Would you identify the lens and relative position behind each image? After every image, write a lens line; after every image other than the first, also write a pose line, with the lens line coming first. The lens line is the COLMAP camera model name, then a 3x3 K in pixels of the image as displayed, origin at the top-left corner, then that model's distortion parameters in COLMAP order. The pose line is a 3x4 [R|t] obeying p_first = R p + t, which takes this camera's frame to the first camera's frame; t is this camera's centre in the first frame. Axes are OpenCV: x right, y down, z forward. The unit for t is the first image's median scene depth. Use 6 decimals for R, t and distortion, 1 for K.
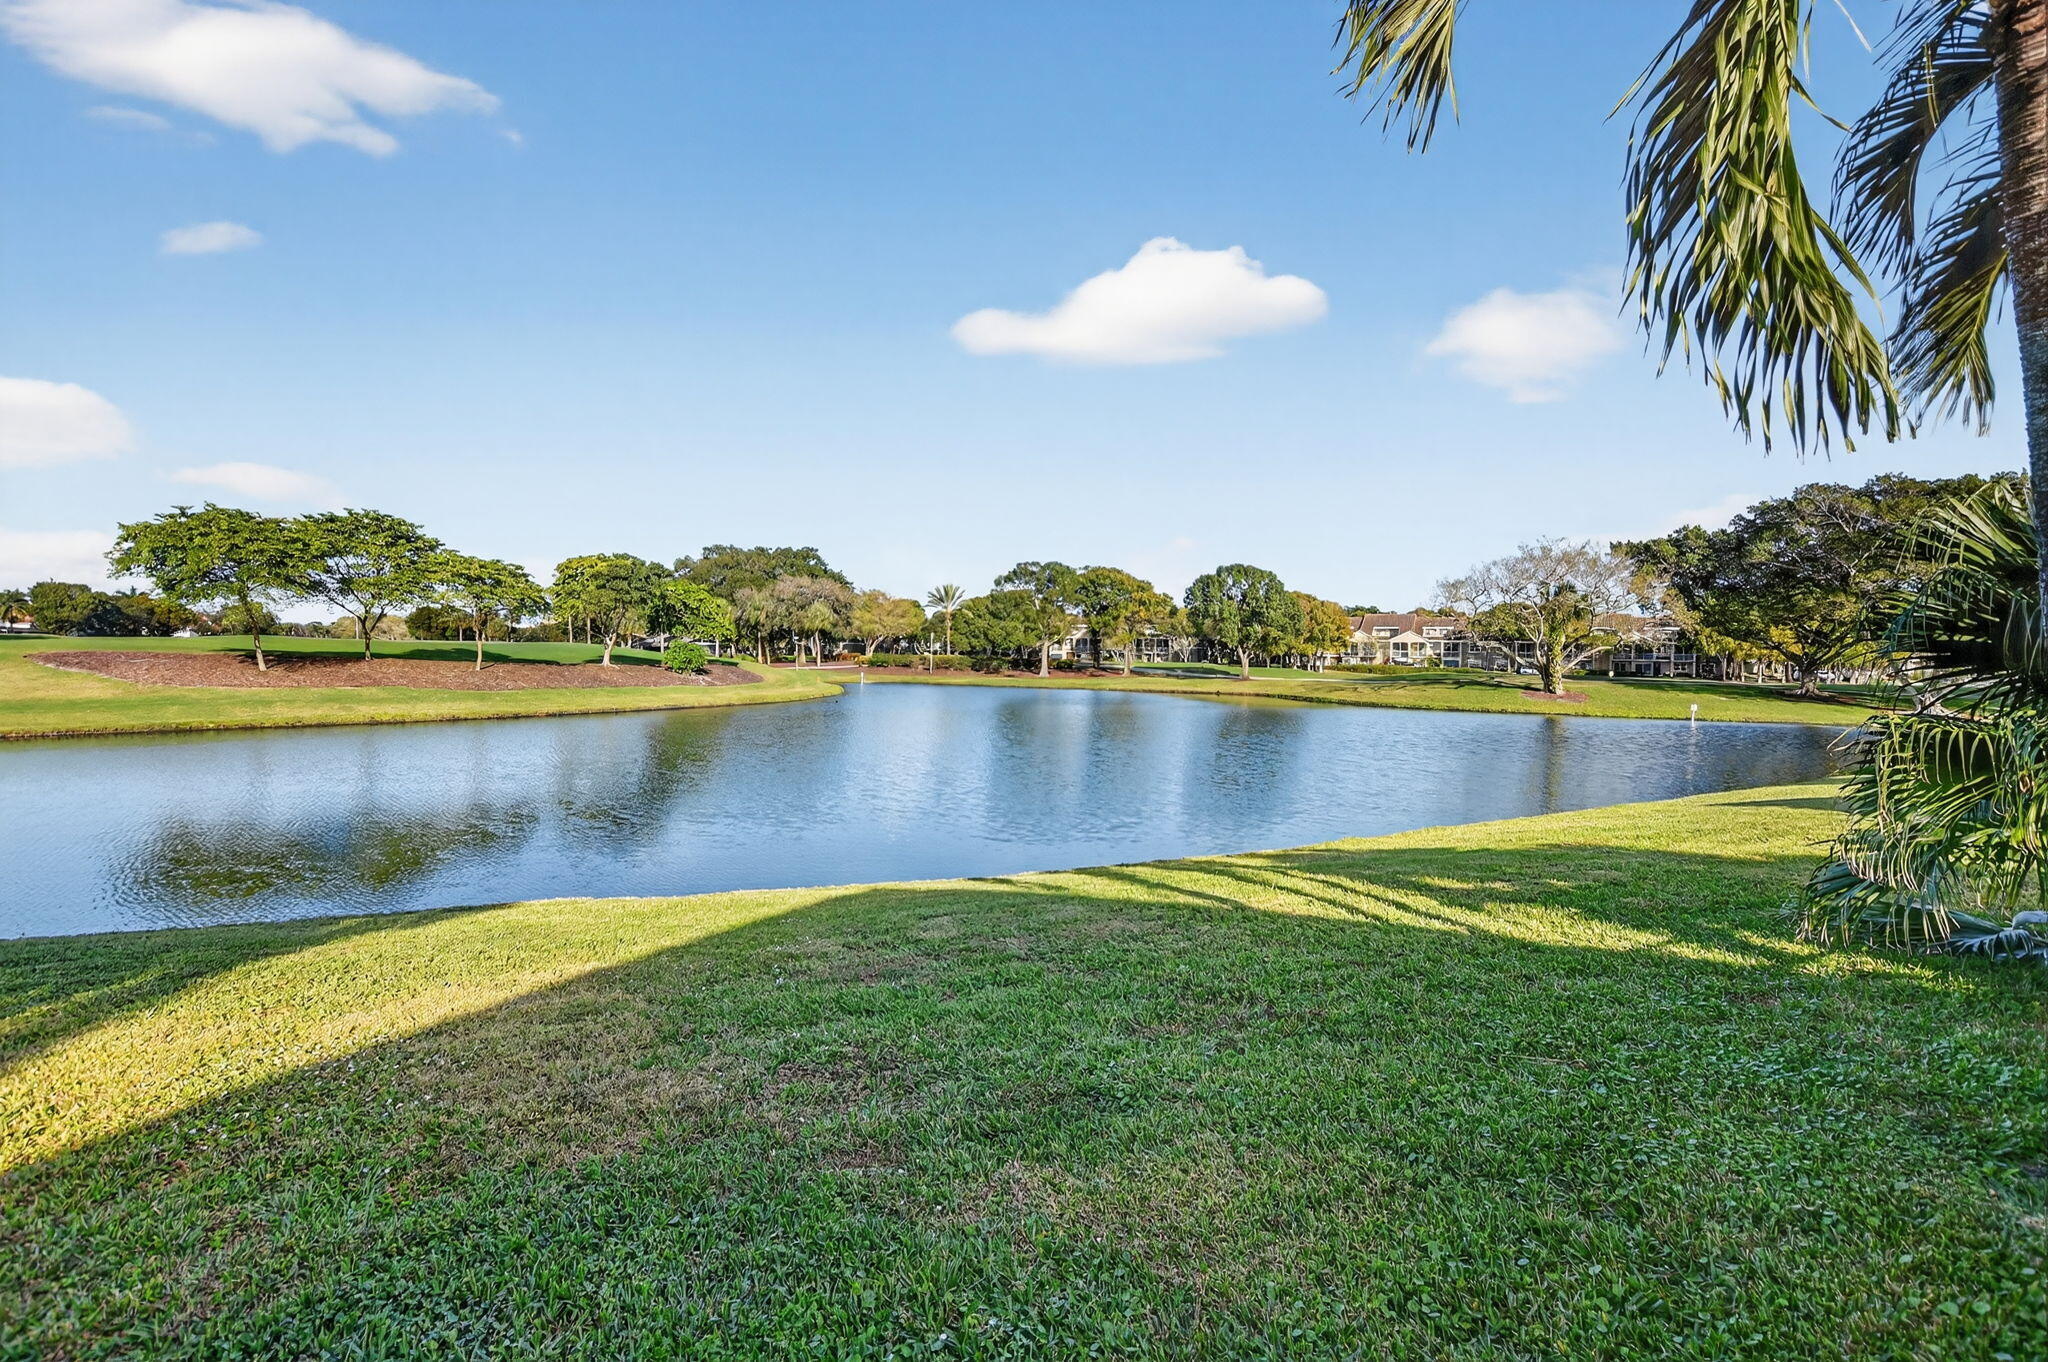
lens RADIAL K [[951.1, 0, 1024.0], [0, 951.1, 681.0], [0, 0, 1]] dist [-0.026264, 0.000407]
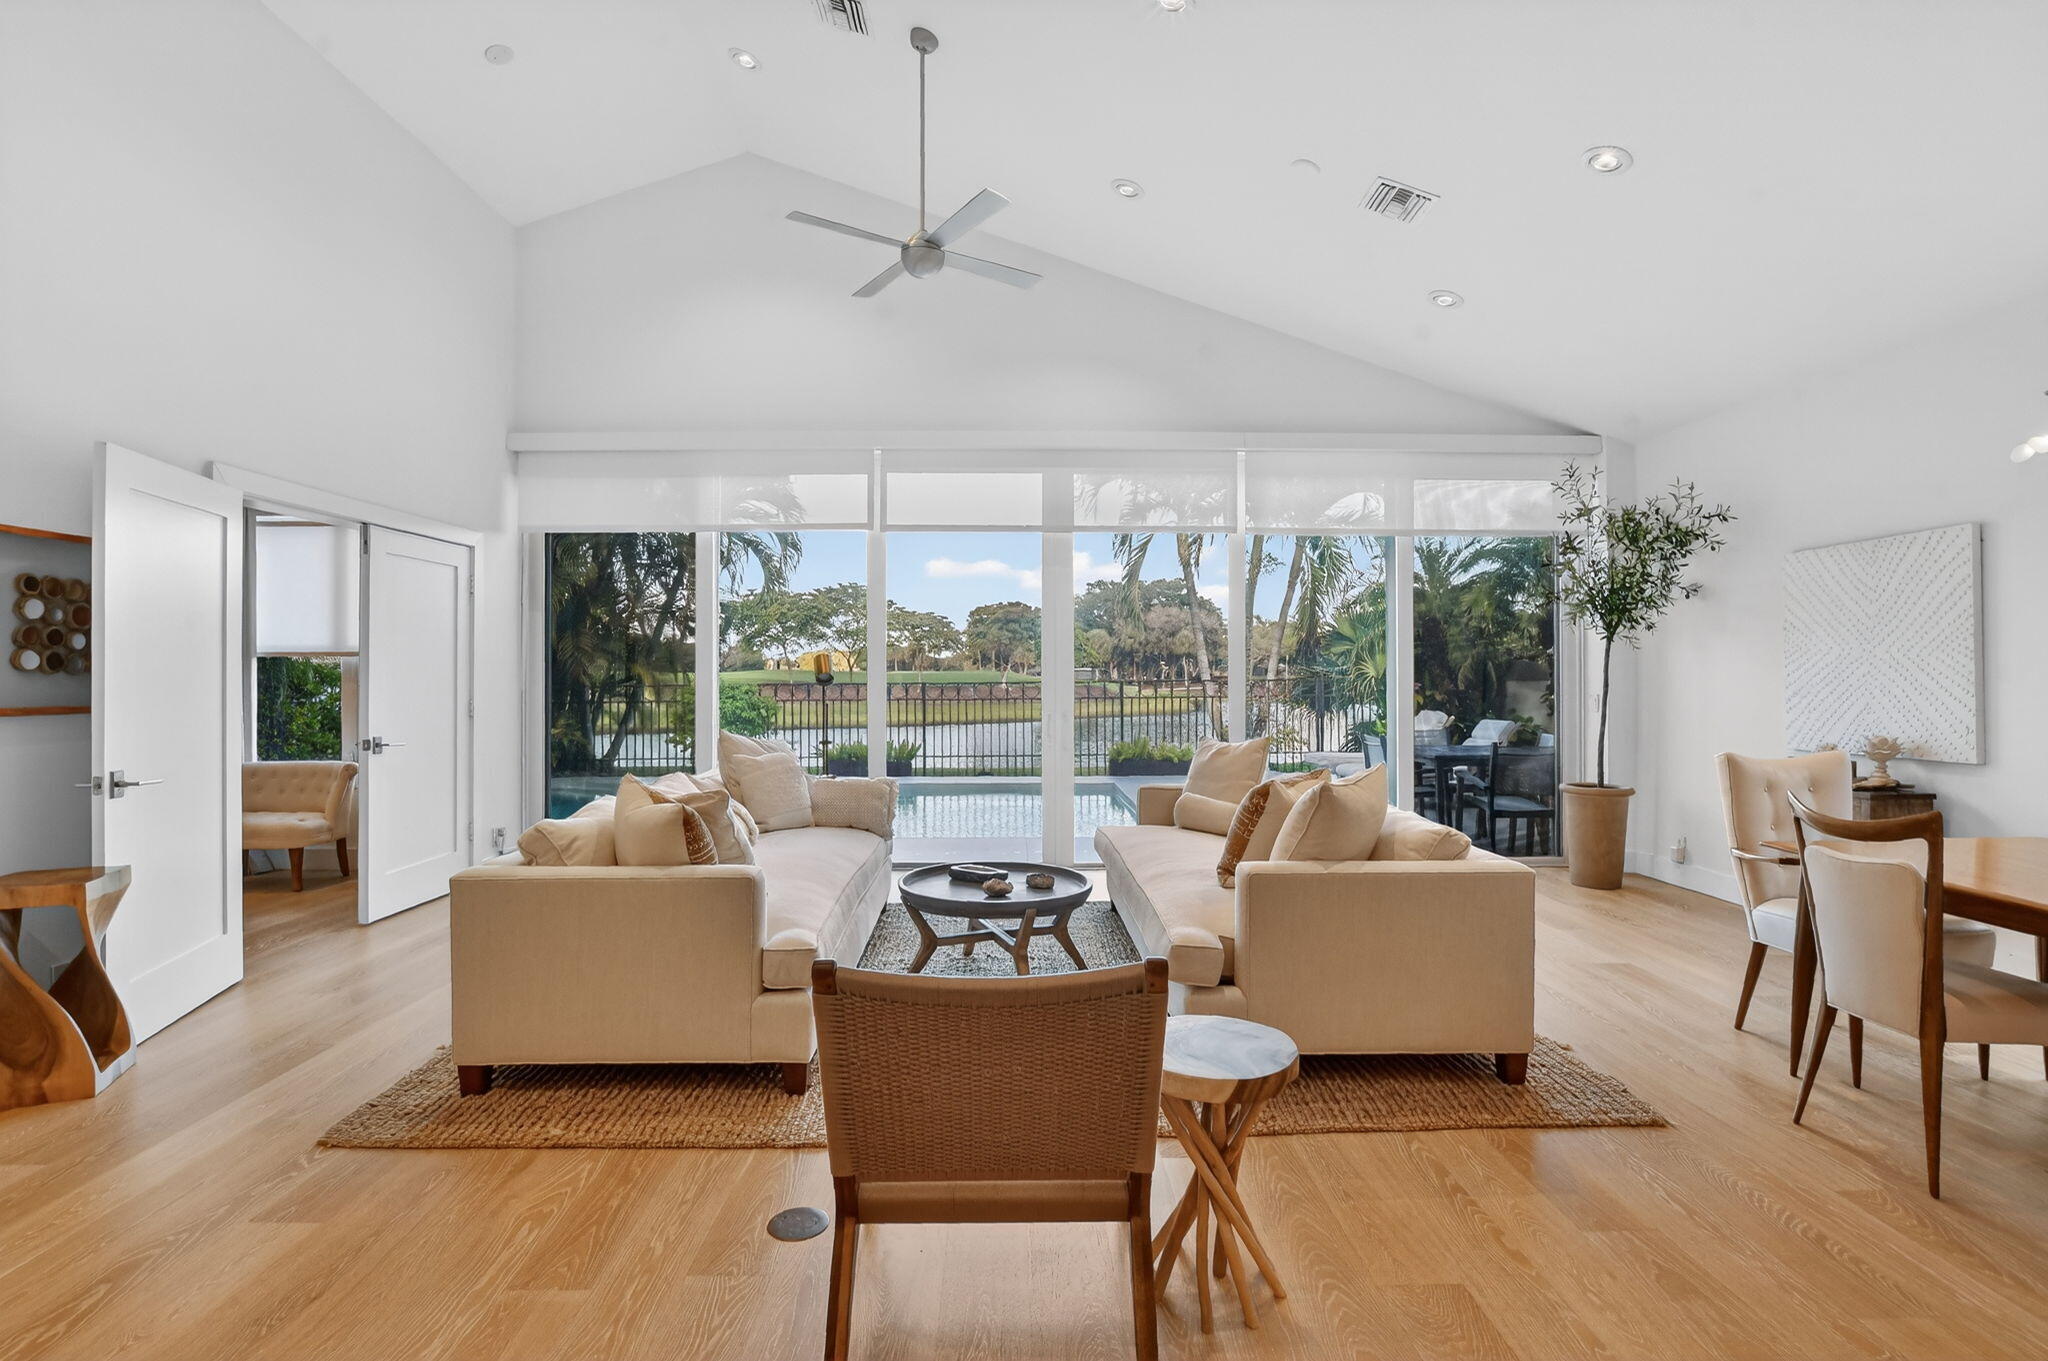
lens RADIAL K [[968.1, 0, 1030.5], [0, 968.1, 670.5], [0, 0, 1]] dist [-0.026013, 0.000146]
pose [[0.923540, -0.016911, -0.383128, 0.128217], [0.003422, 0.999351, -0.035864, 0.008475], [0.383486, 0.031811, 0.922999, -0.270415]]
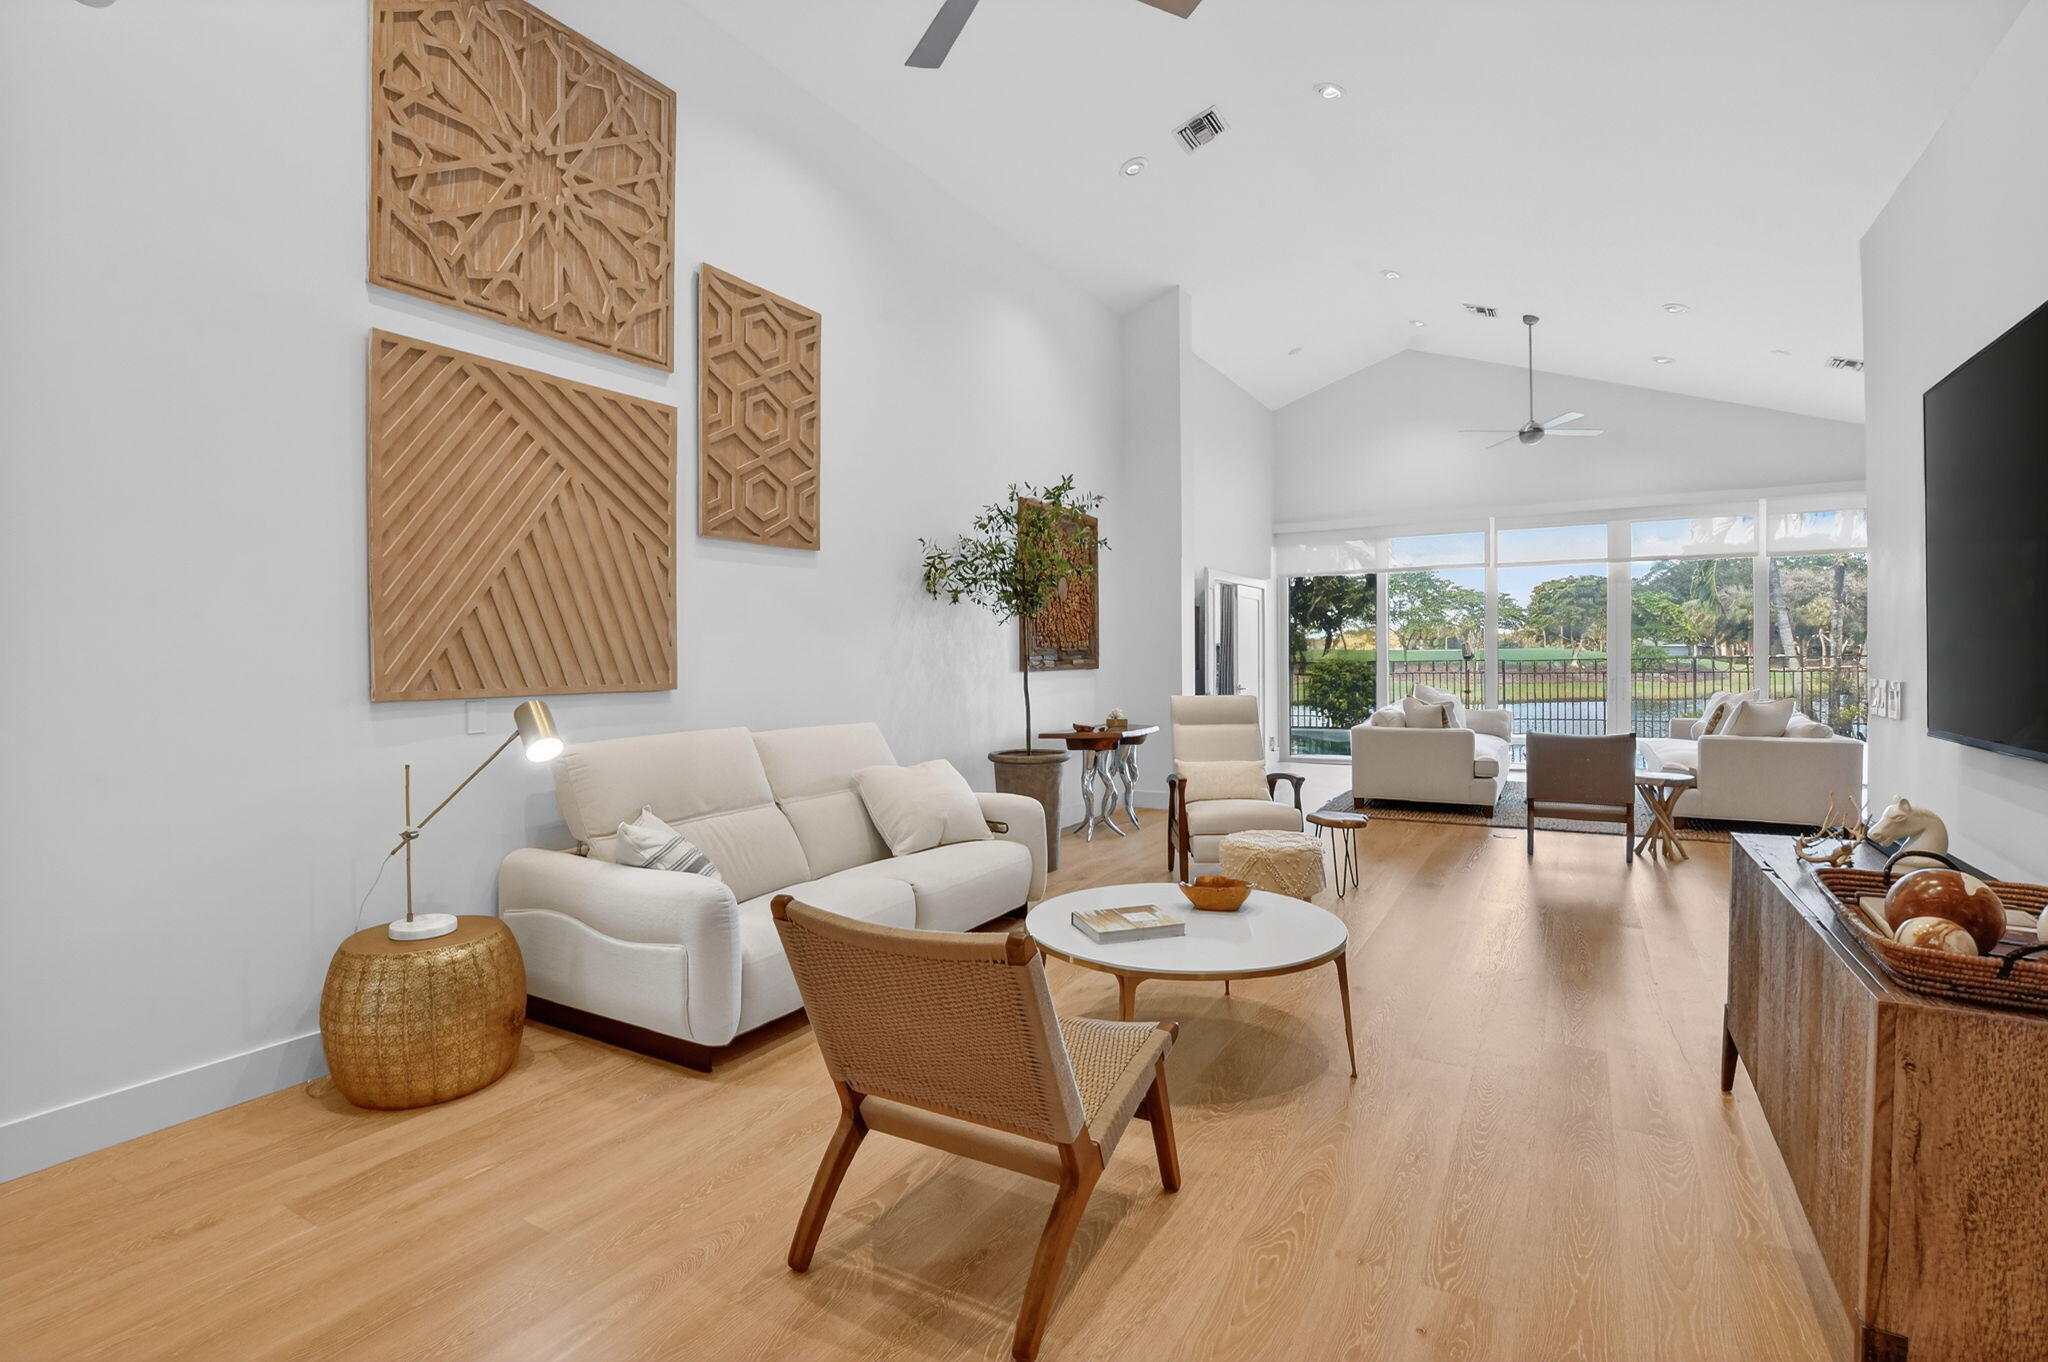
lens RADIAL K [[955.0, 0, 1024.1], [0, 955.0, 669.7], [0, 0, 1]] dist [-0.028283, 0.000522]
pose [[0.584413, -0.008089, -0.811416, 0.173871], [-0.006219, 0.999876, -0.014447, 0.011957], [0.811433, 0.013490, 0.584290, -0.375777]]
